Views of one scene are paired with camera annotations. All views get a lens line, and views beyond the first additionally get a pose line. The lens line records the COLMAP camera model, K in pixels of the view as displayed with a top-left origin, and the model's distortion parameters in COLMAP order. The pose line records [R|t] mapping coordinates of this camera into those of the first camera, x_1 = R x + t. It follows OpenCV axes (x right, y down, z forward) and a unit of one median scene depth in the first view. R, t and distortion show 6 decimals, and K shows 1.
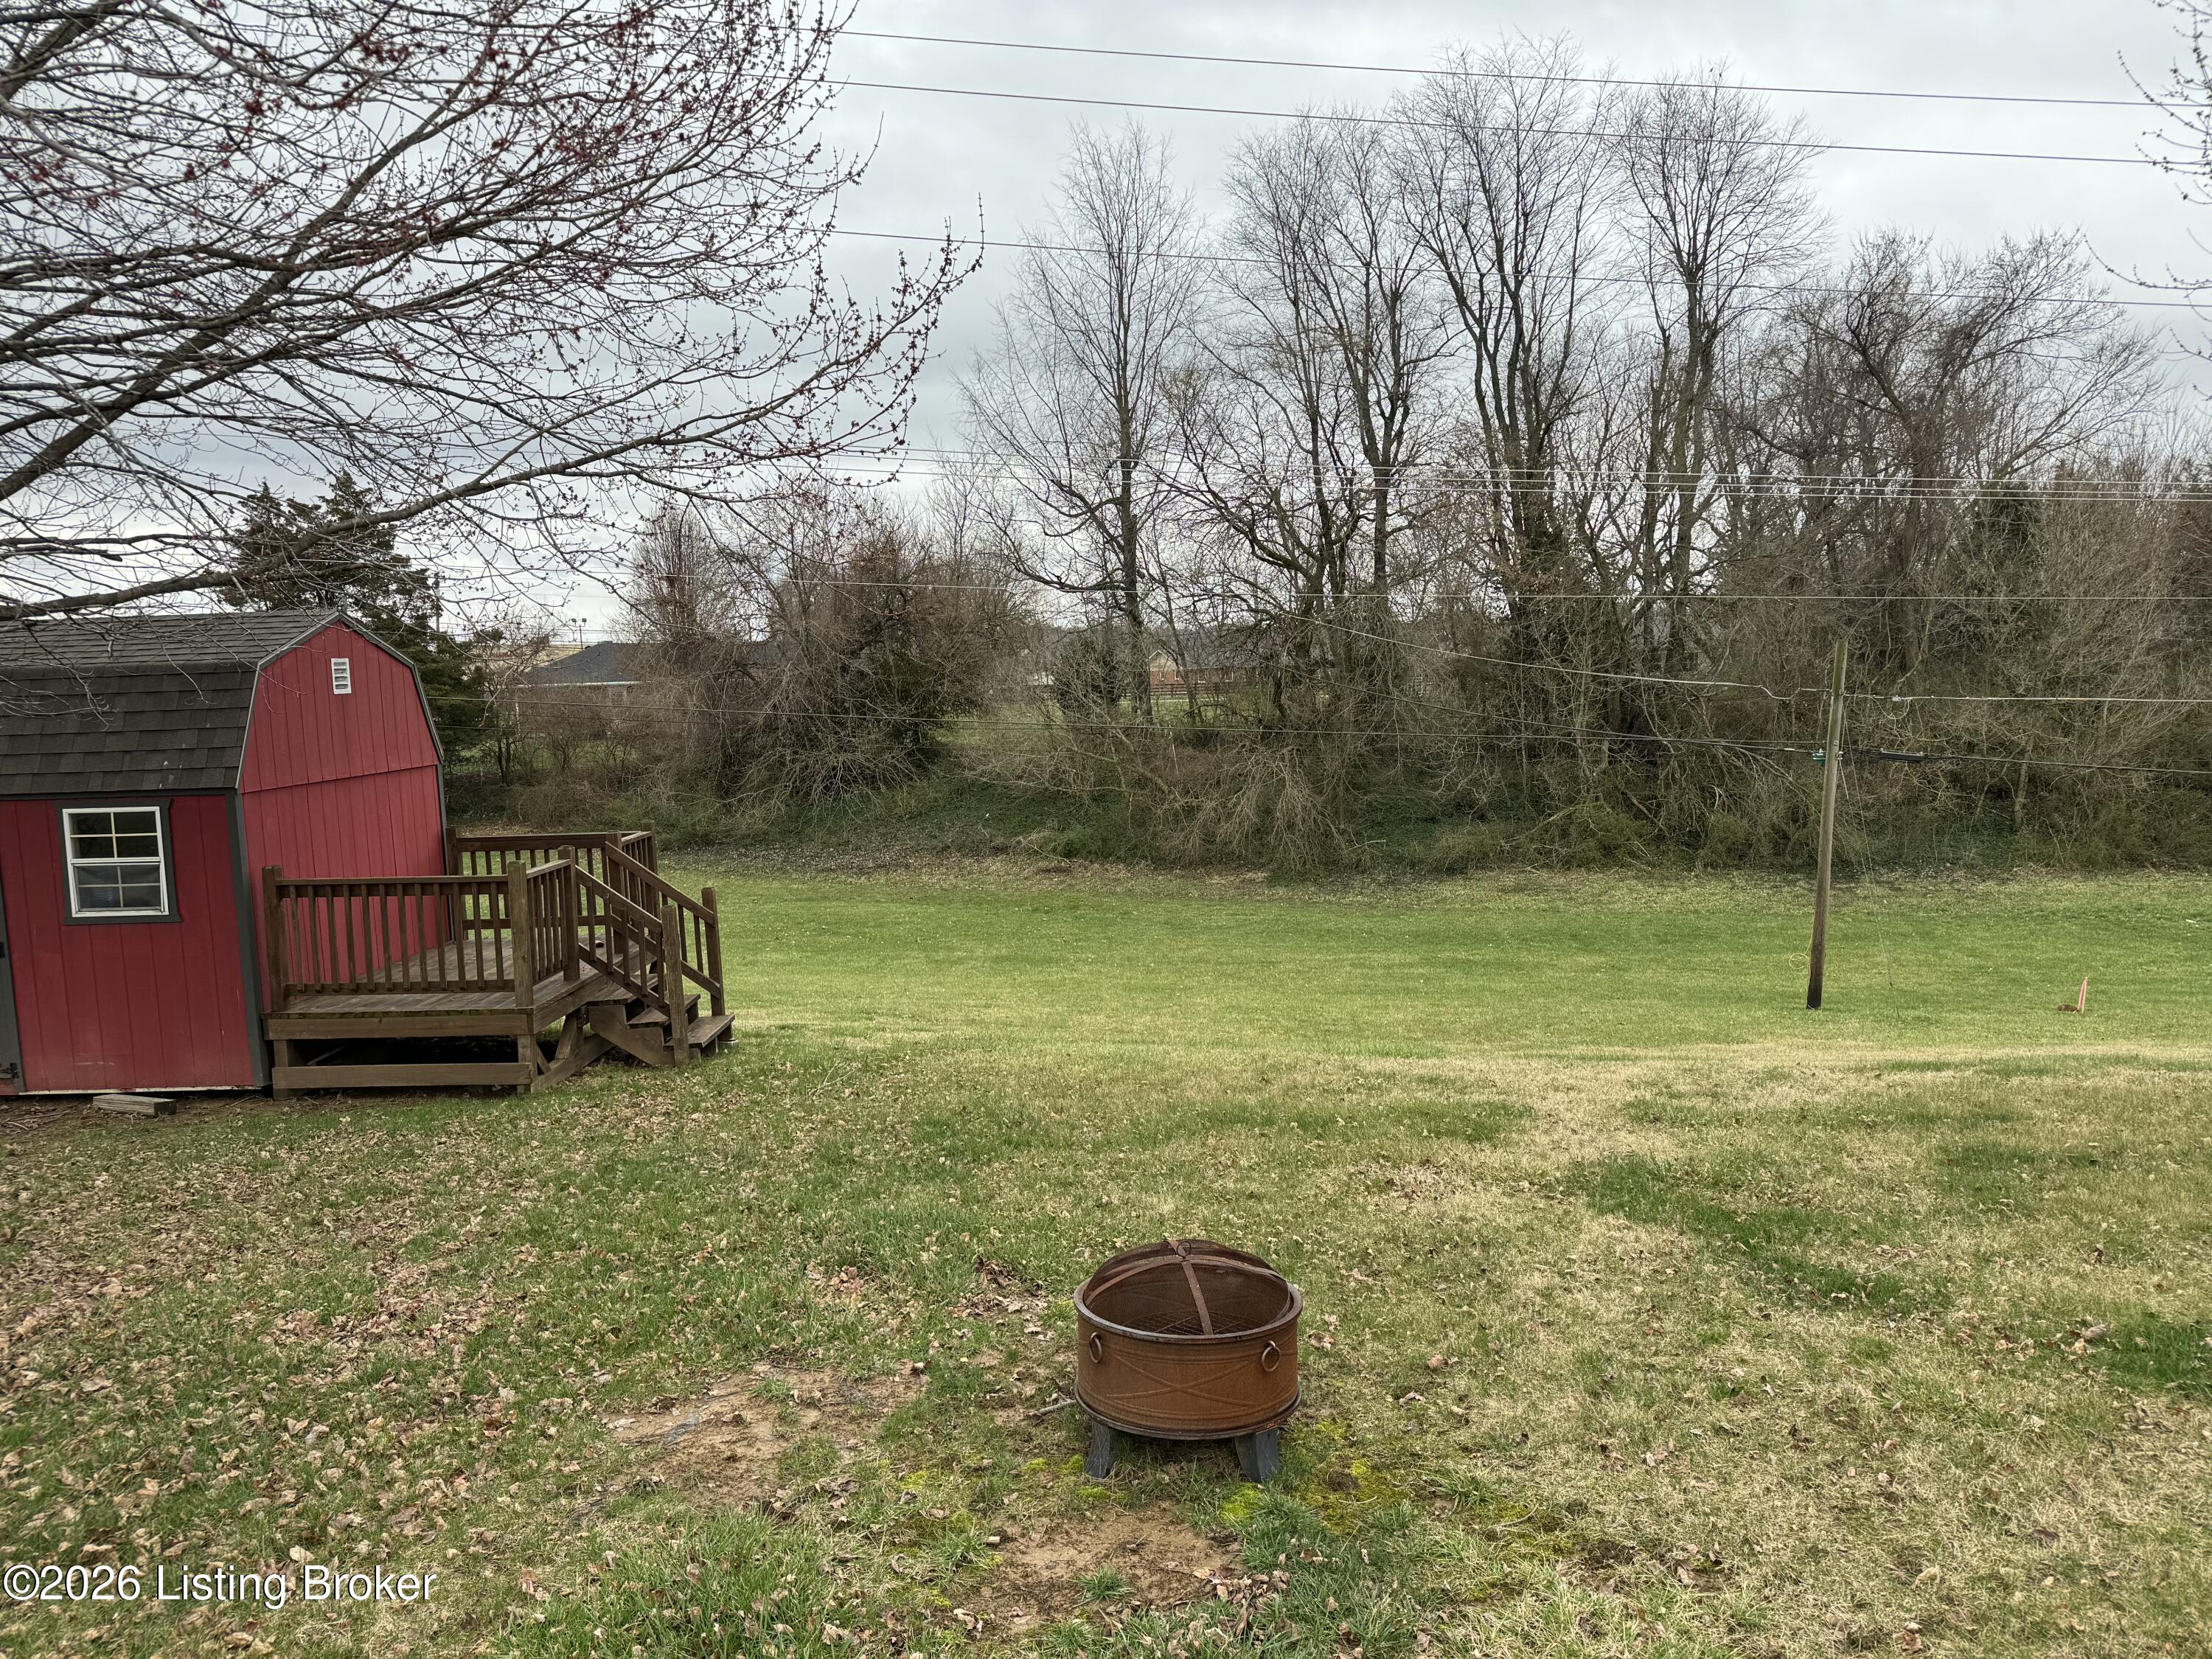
lens RADIAL K [[1695.9, 0, 1106.0], [0, 1695.9, 829.5], [0, 0, 1]] dist [-0.000677, -0.085392]
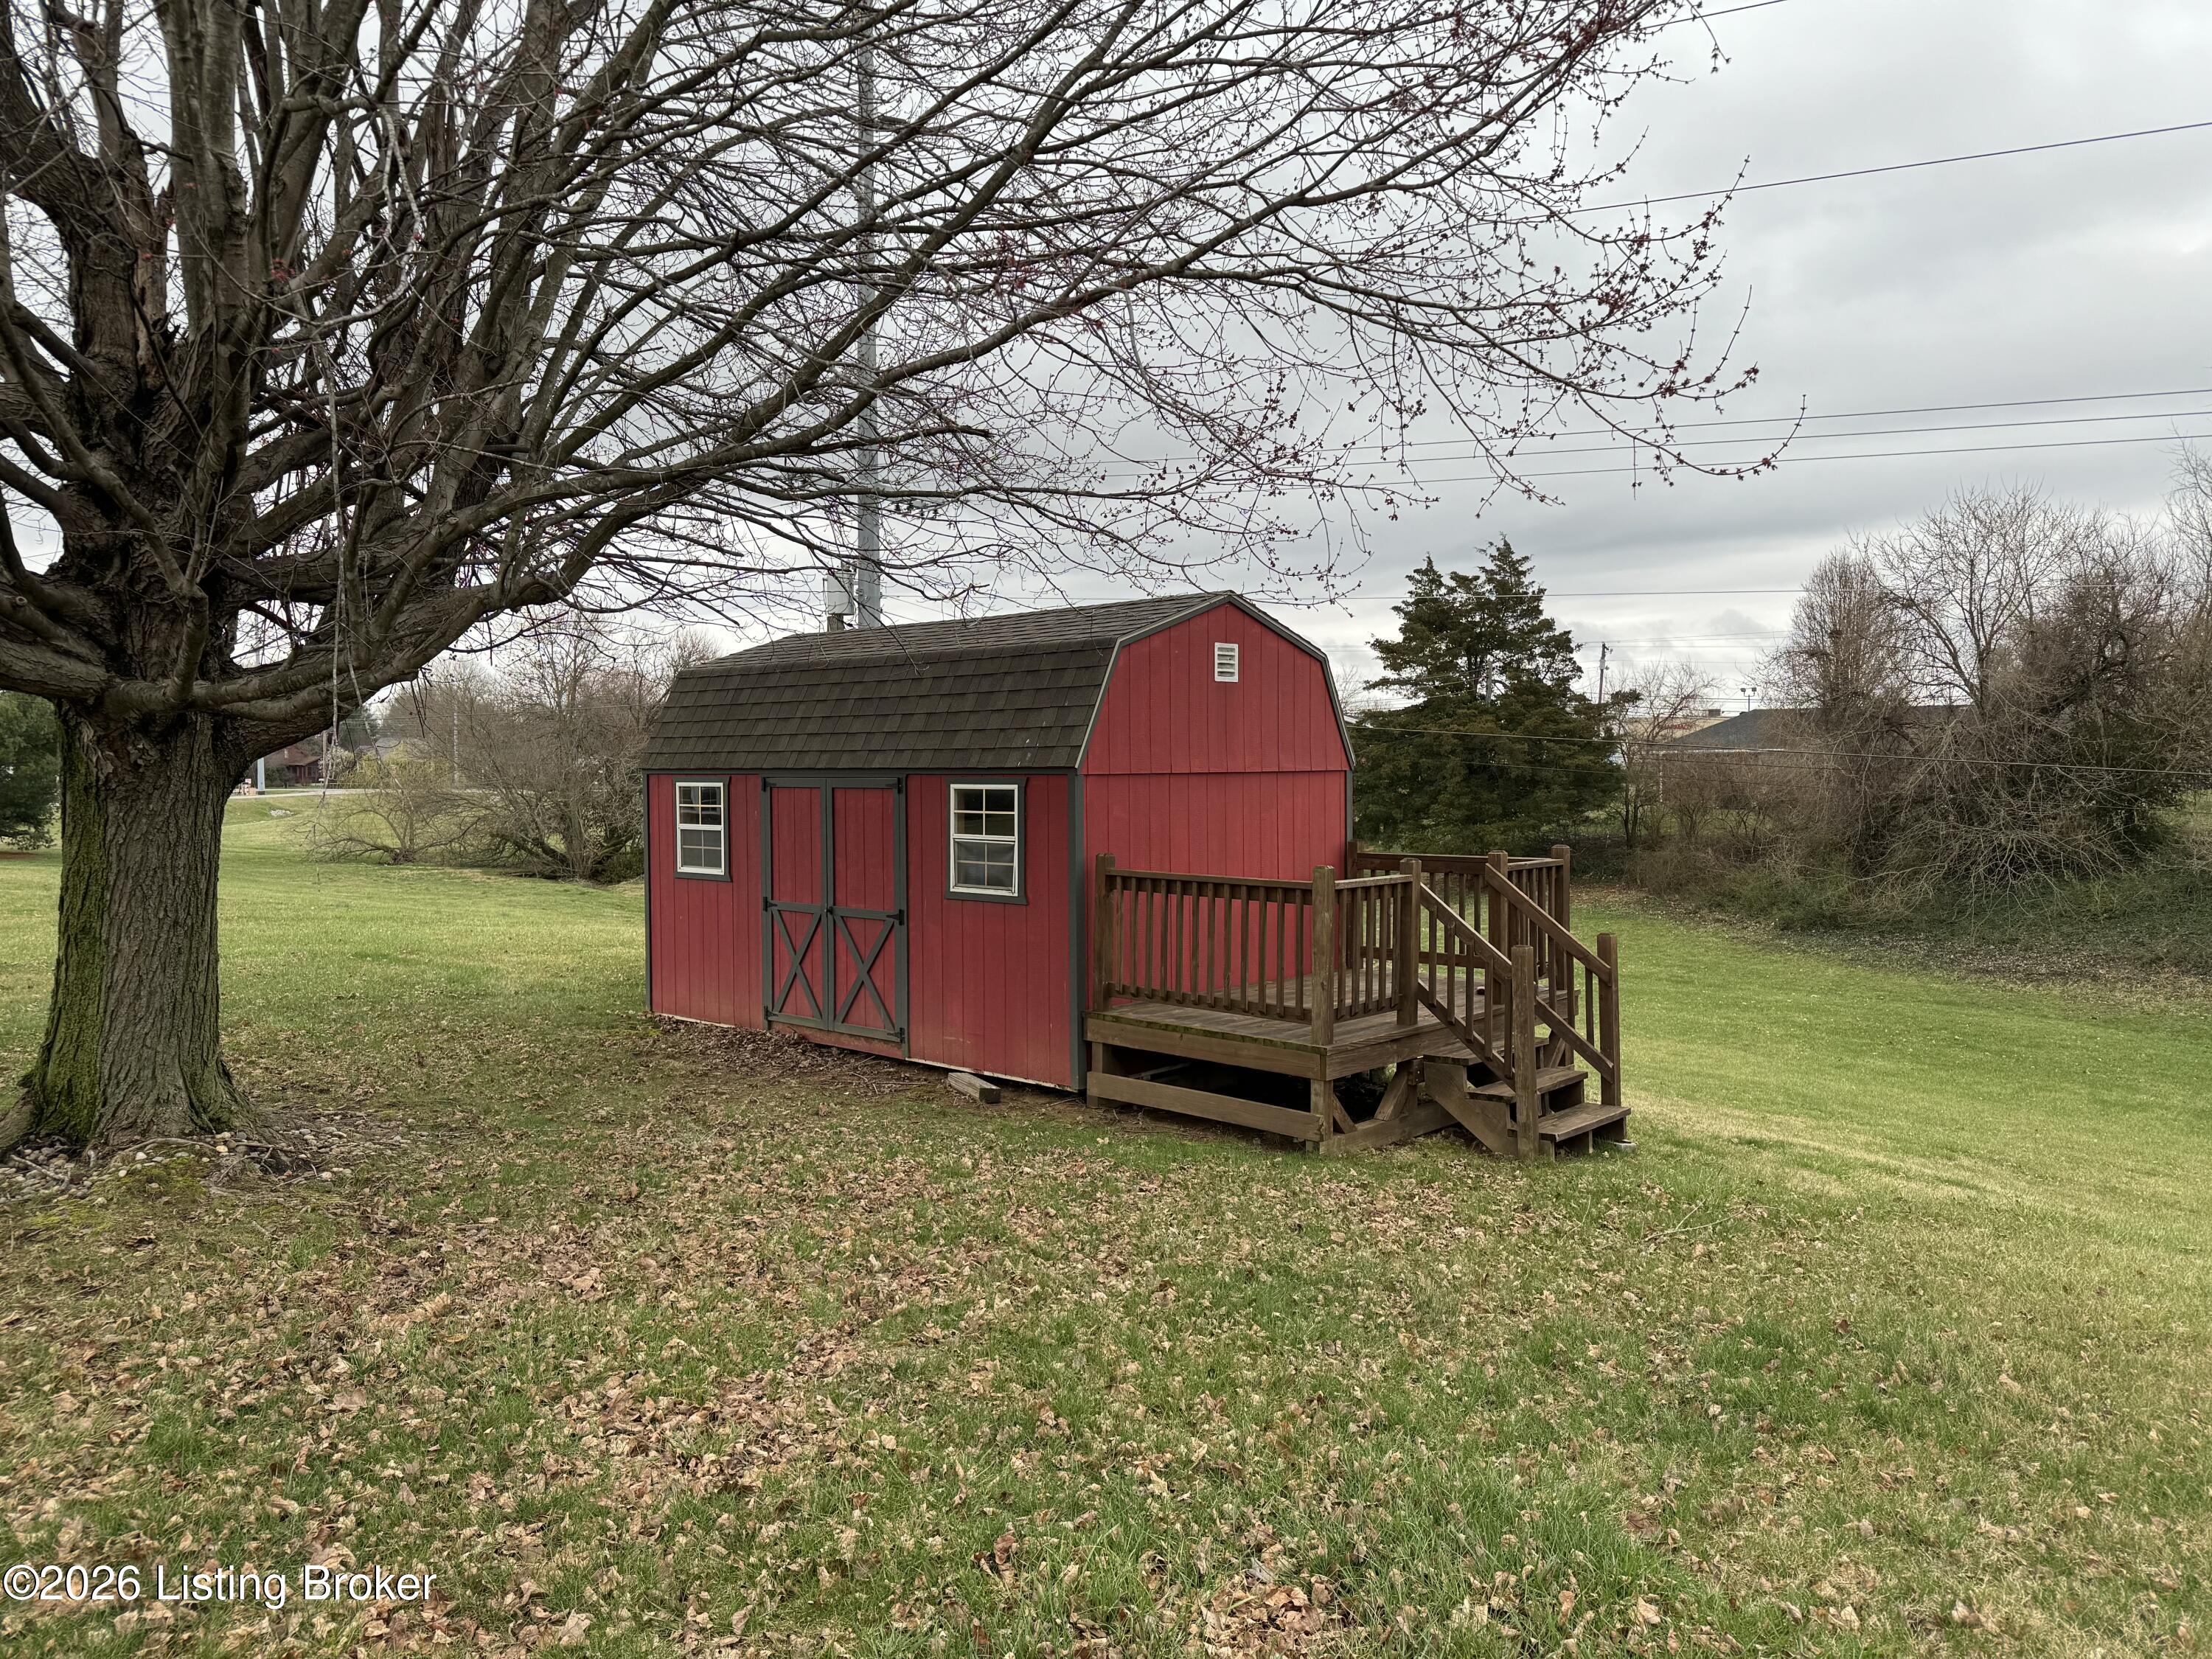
lens RADIAL K [[1514.5, 0, 1106.0], [0, 1514.5, 829.5], [0, 0, 1]] dist [0.076966, -0.097672]
pose [[0.726579, 0.051347, -0.685162, 0.072420], [-0.091682, 0.995531, -0.022618, 0.025141], [0.680939, 0.079251, 0.728040, 0.362819]]
